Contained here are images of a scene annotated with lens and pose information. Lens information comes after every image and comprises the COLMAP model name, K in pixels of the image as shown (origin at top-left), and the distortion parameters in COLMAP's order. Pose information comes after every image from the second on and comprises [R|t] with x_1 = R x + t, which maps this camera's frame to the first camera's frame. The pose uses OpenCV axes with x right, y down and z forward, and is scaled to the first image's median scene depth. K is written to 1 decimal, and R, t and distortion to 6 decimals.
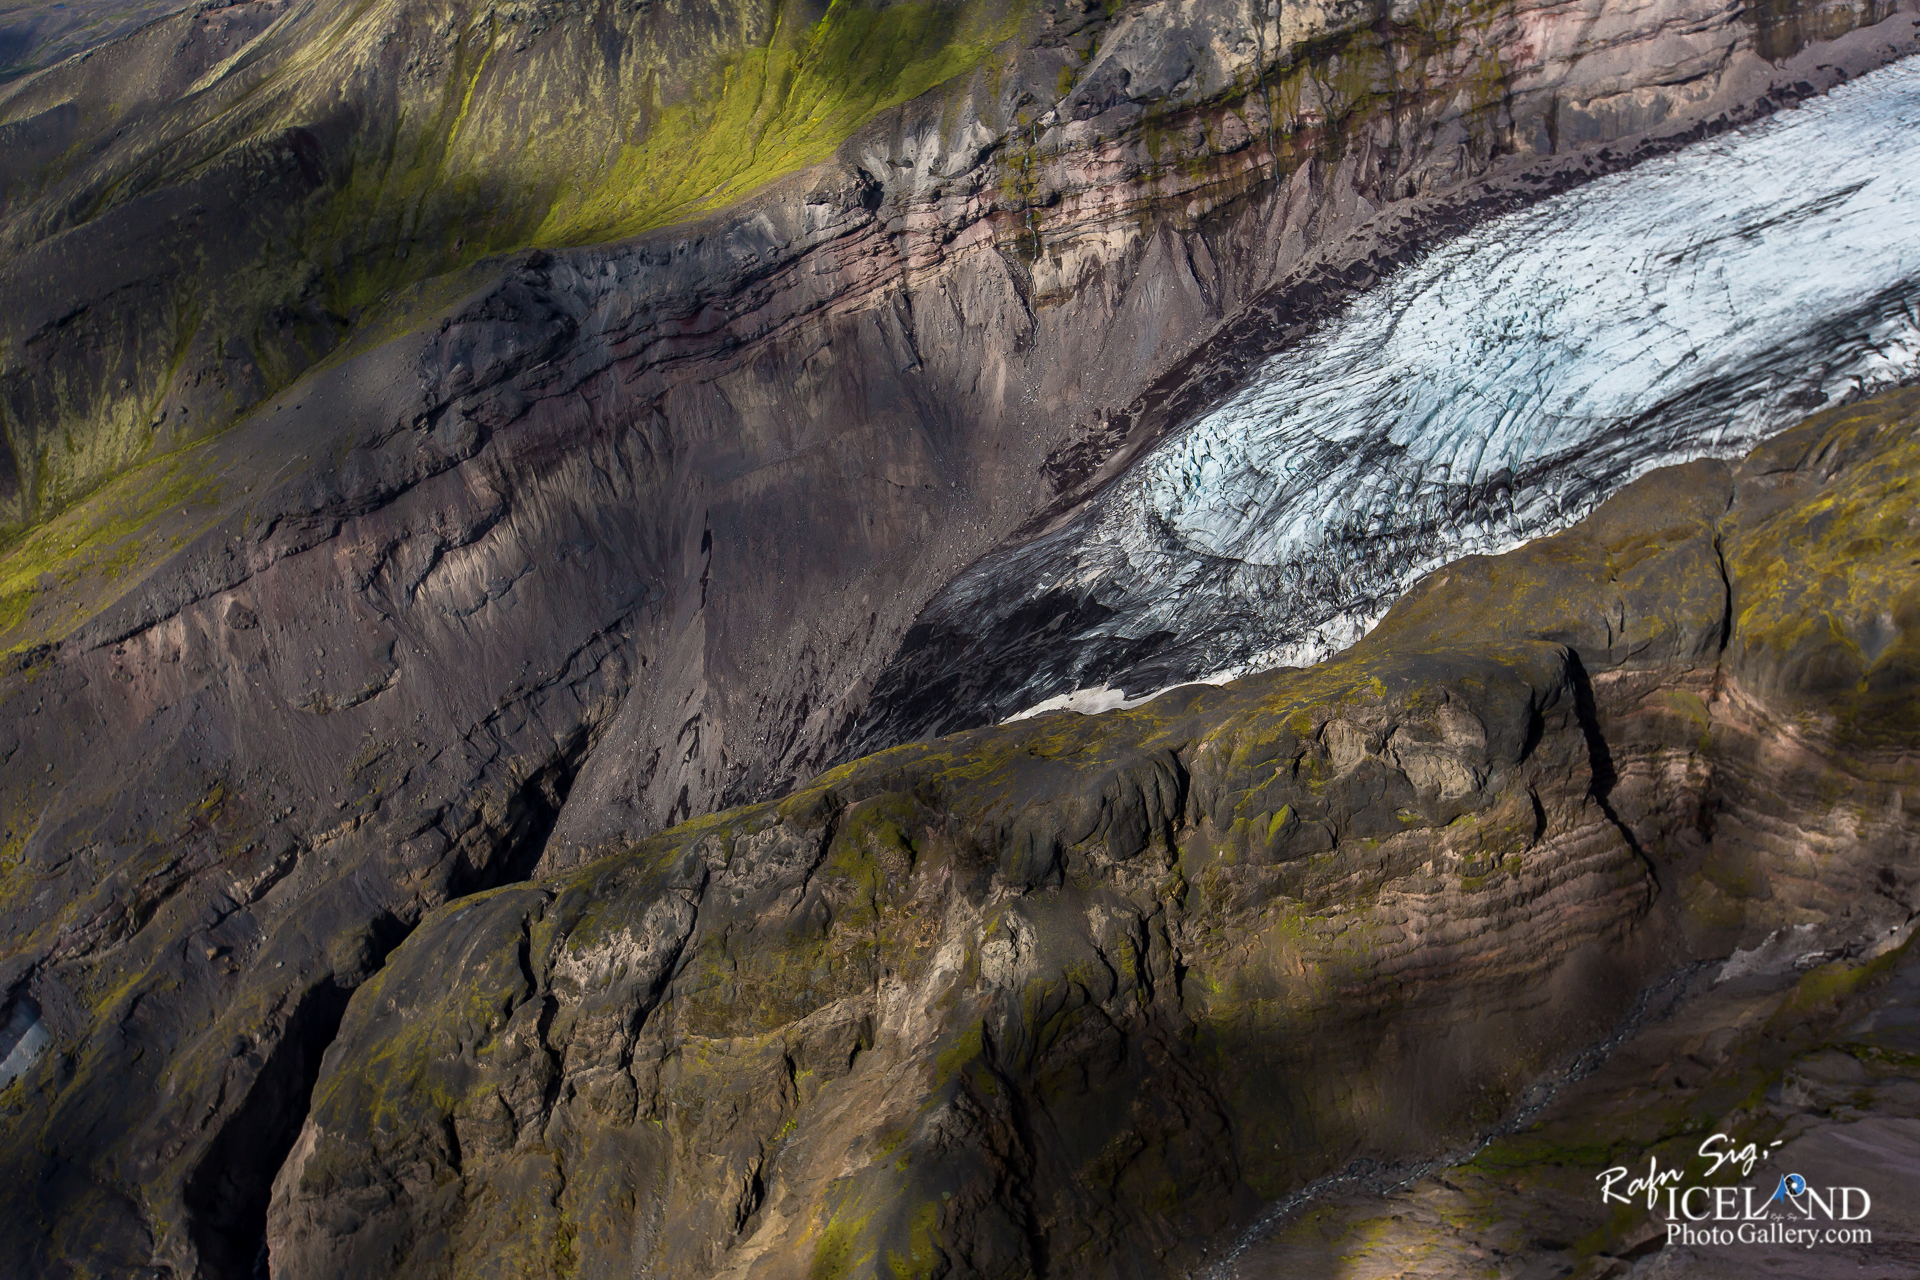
lens RADIAL K [[1761.7, 0, 959.8], [0, 1761.7, 642.4], [0, 0, 1]] dist [0.007045, 0.000000]
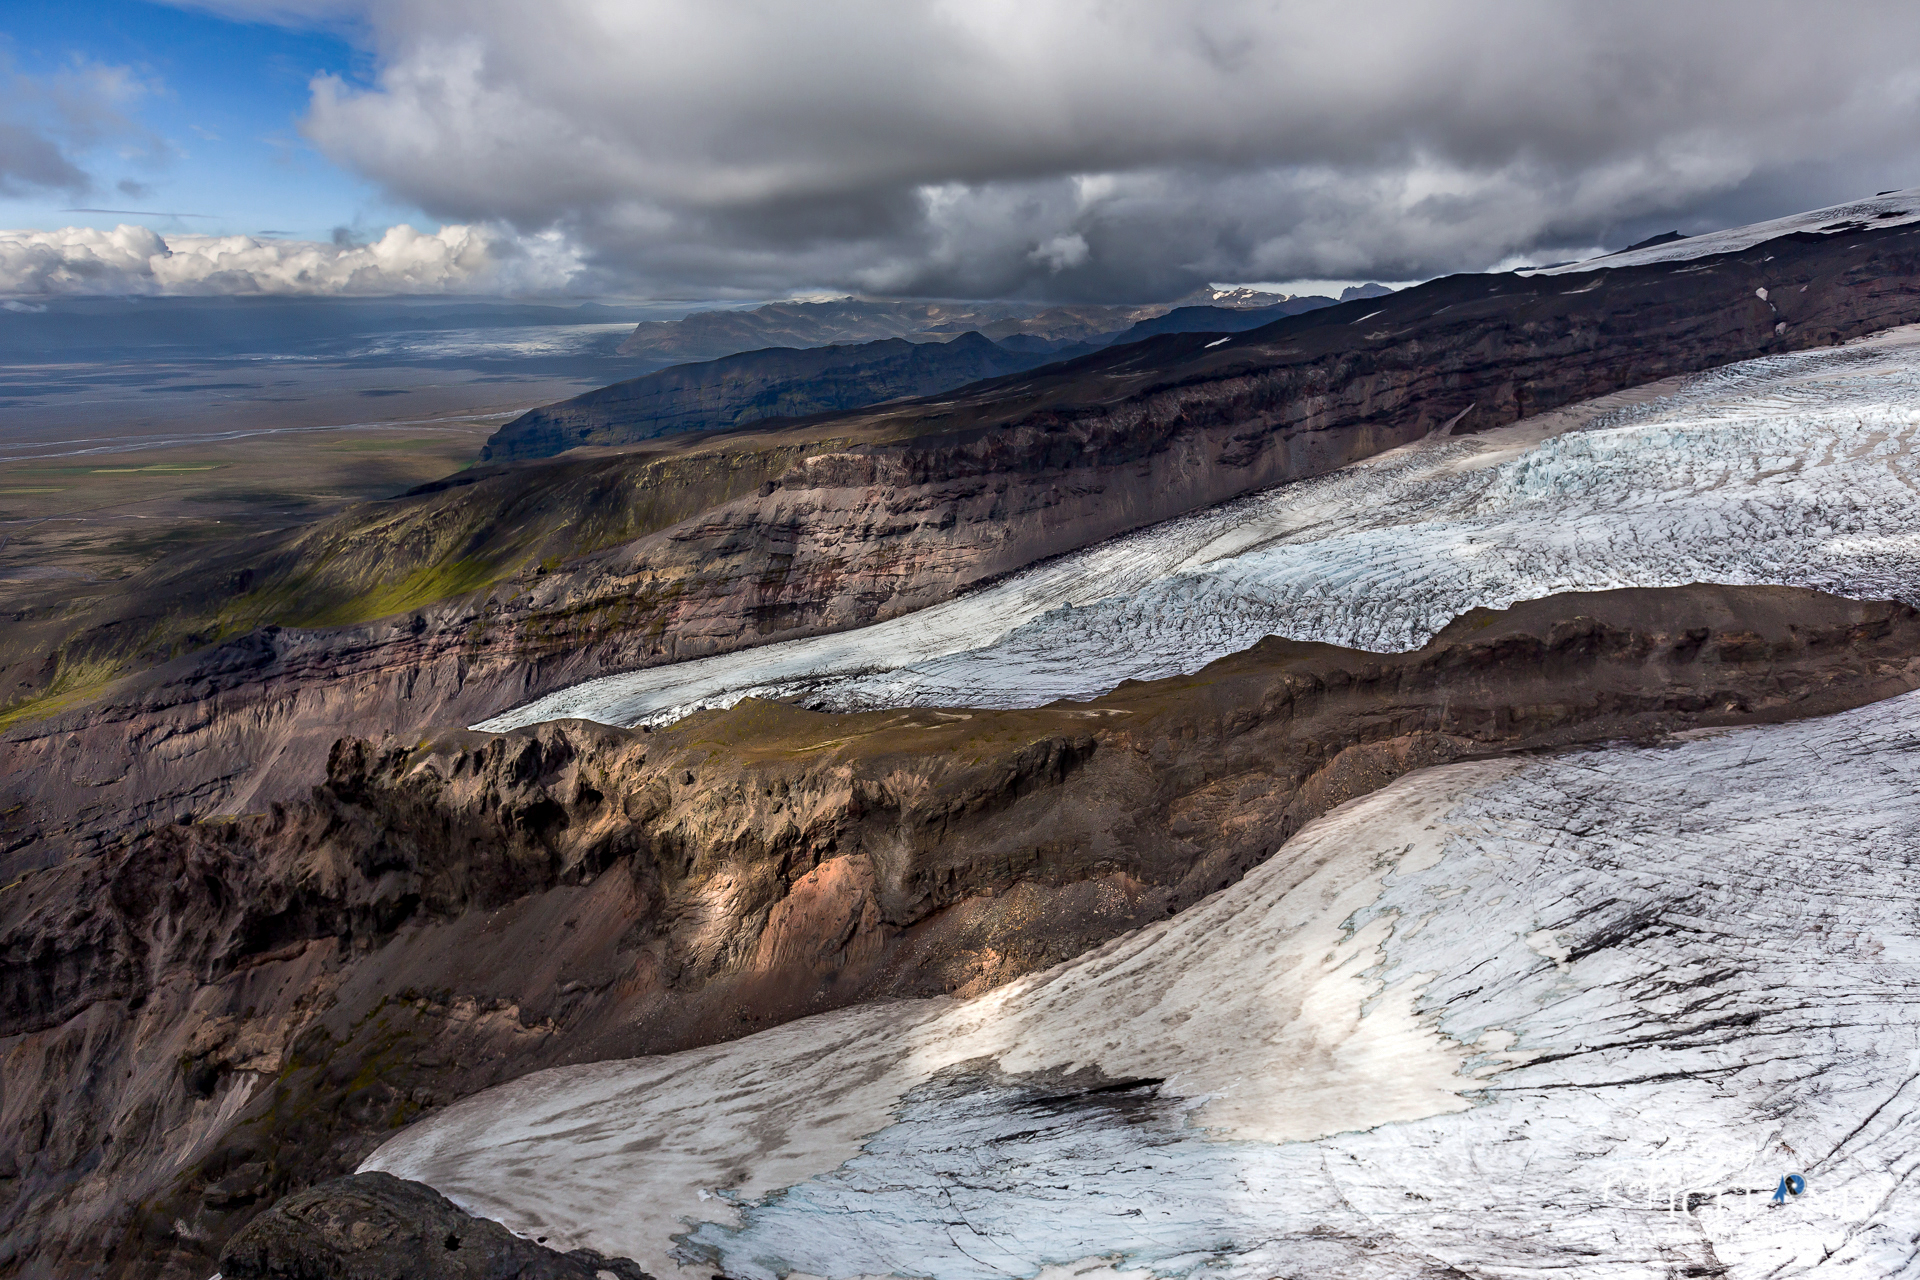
lens RADIAL K [[1140.0, 0, 961.6], [0, 1140.0, 636.7], [0, 0, 1]] dist [0.001310, -0.000191]
pose [[0.981762, 0.171843, -0.081318, 0.808838], [-0.189215, 0.924726, -0.330272, 0.127018], [0.018442, 0.339636, 0.940376, -0.429420]]
